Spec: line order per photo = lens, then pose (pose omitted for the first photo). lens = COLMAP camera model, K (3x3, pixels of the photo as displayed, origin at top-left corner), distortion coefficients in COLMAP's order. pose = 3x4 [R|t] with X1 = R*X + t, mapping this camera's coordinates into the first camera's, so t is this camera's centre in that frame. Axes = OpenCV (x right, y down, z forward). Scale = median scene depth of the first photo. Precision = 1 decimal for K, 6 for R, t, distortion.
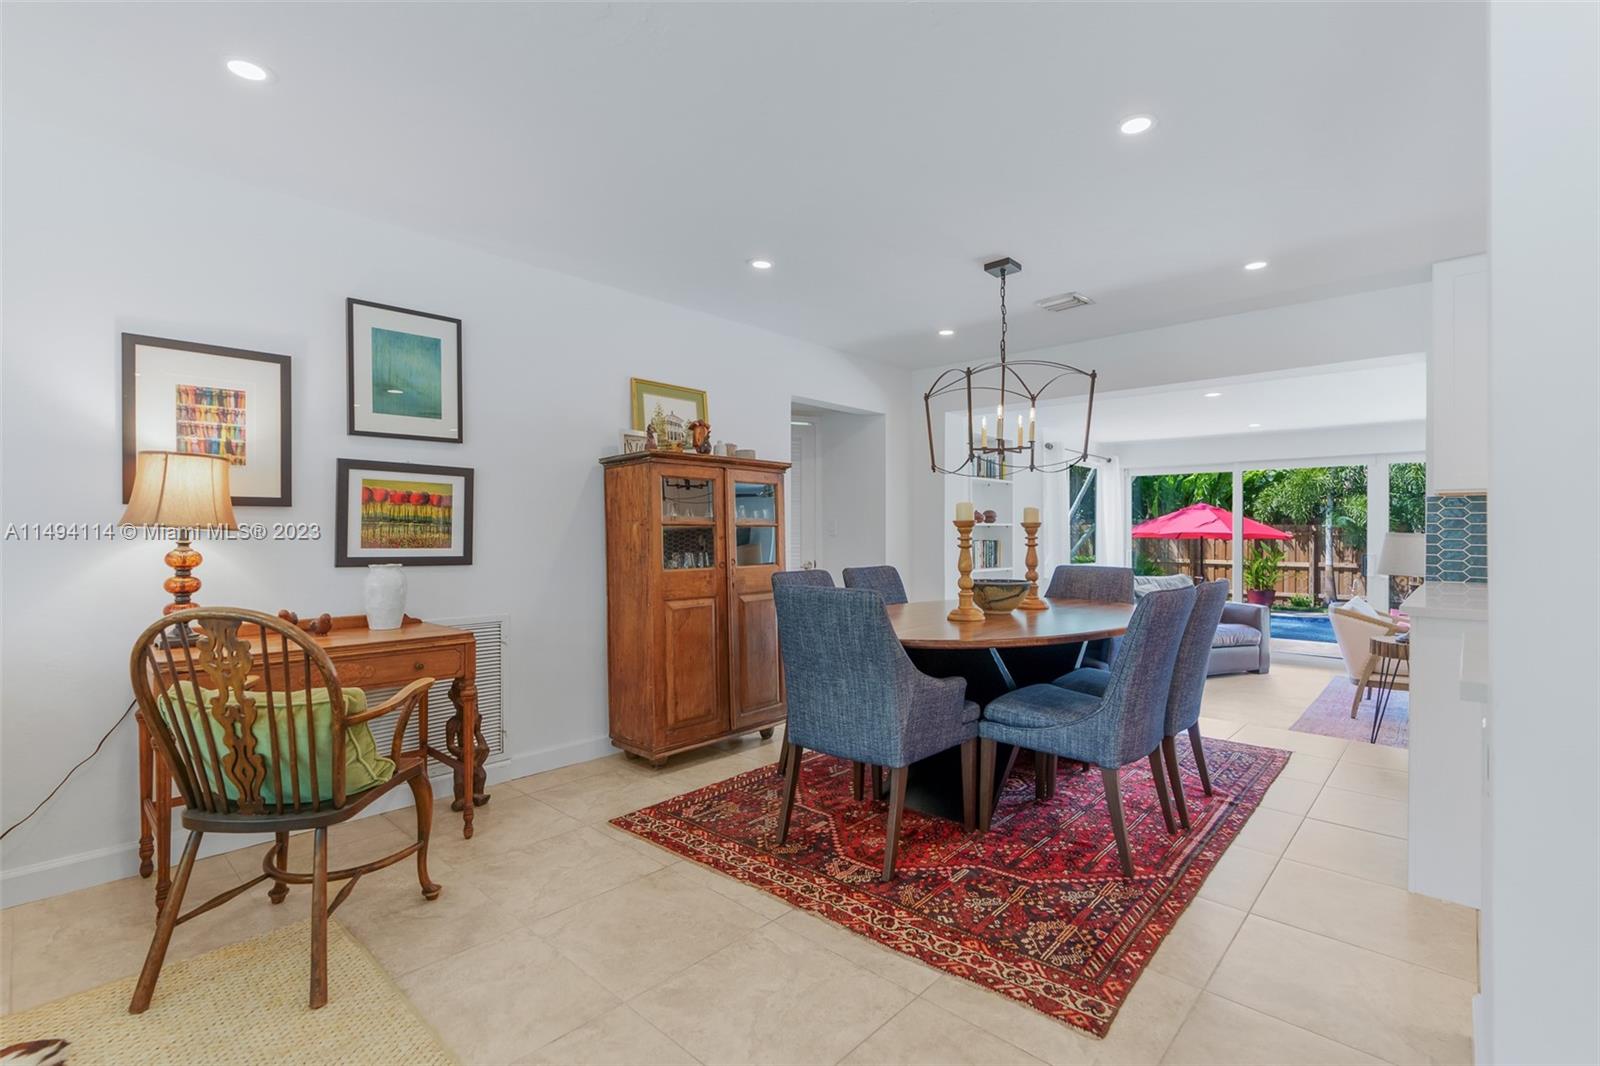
lens RADIAL K [[733.4, 0, 806.9], [0, 733.4, 534.7], [0, 0, 1]] dist [-0.002123, -0.000161]
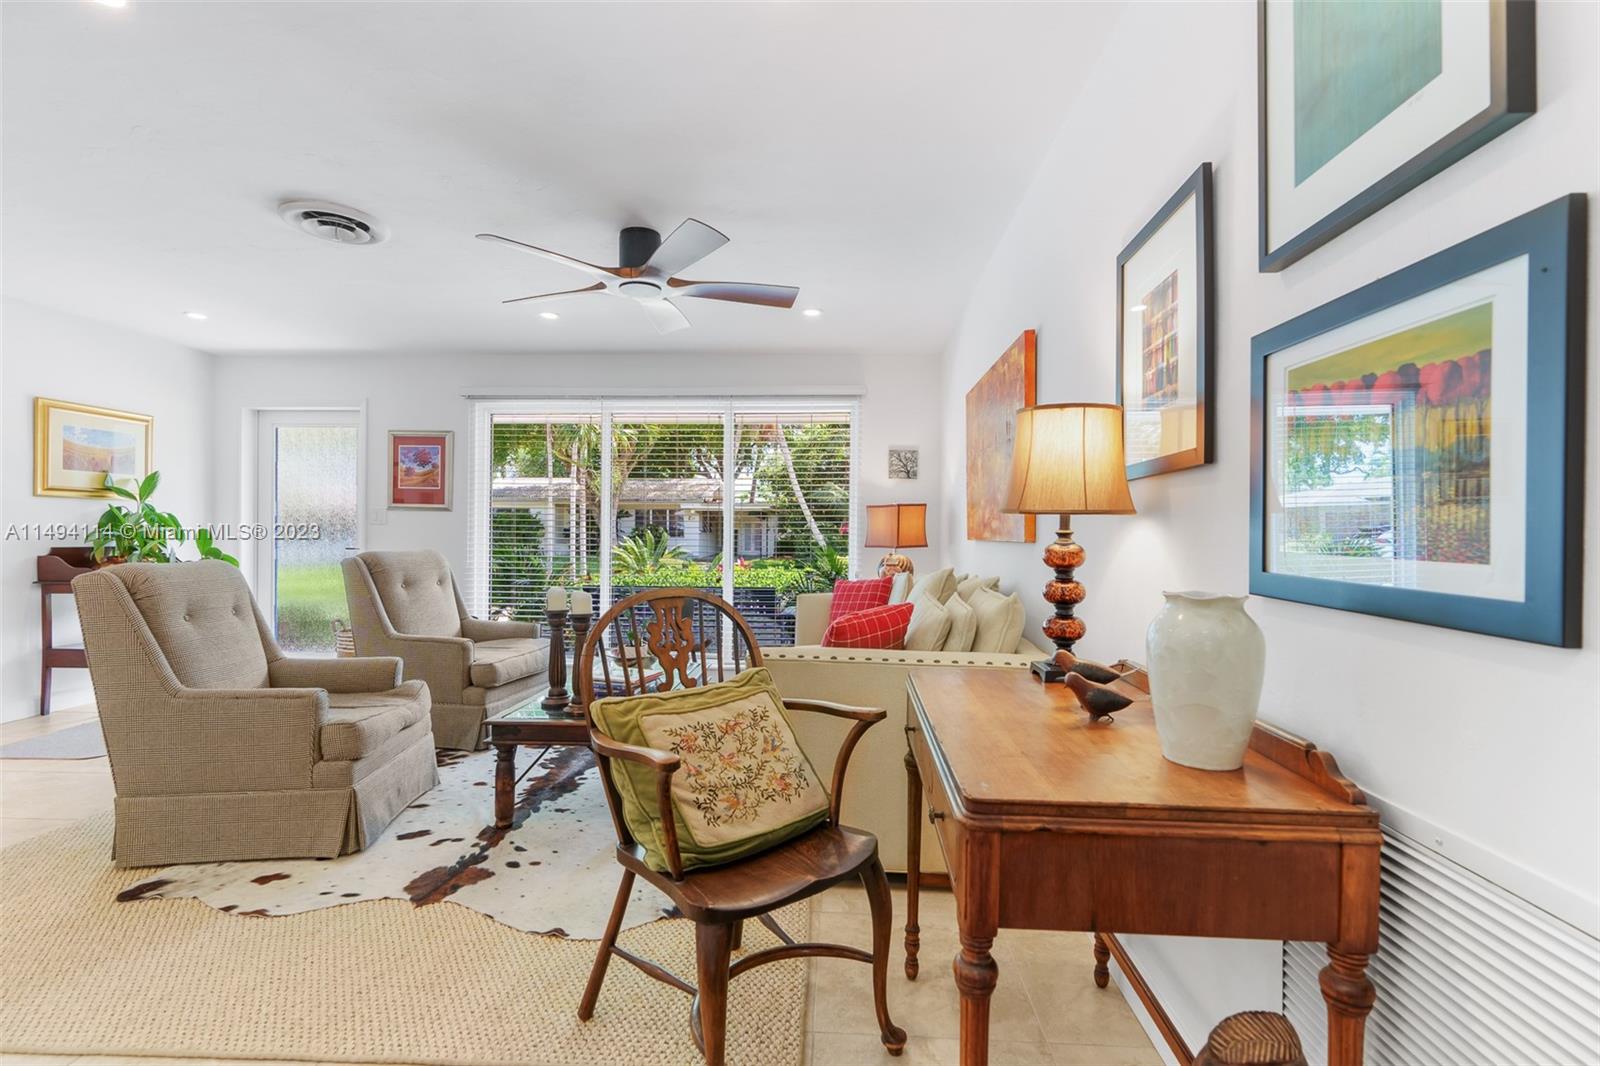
lens RADIAL K [[733.4, 0, 802.1], [0, 733.4, 535.1], [0, 0, 1]] dist [-0.002123, -0.000161]
pose [[-0.765155, 0.006378, -0.643814, -0.169825], [0.004005, 0.999979, 0.005146, 0.007101], [0.643833, 0.001359, -0.765164, 1.175312]]
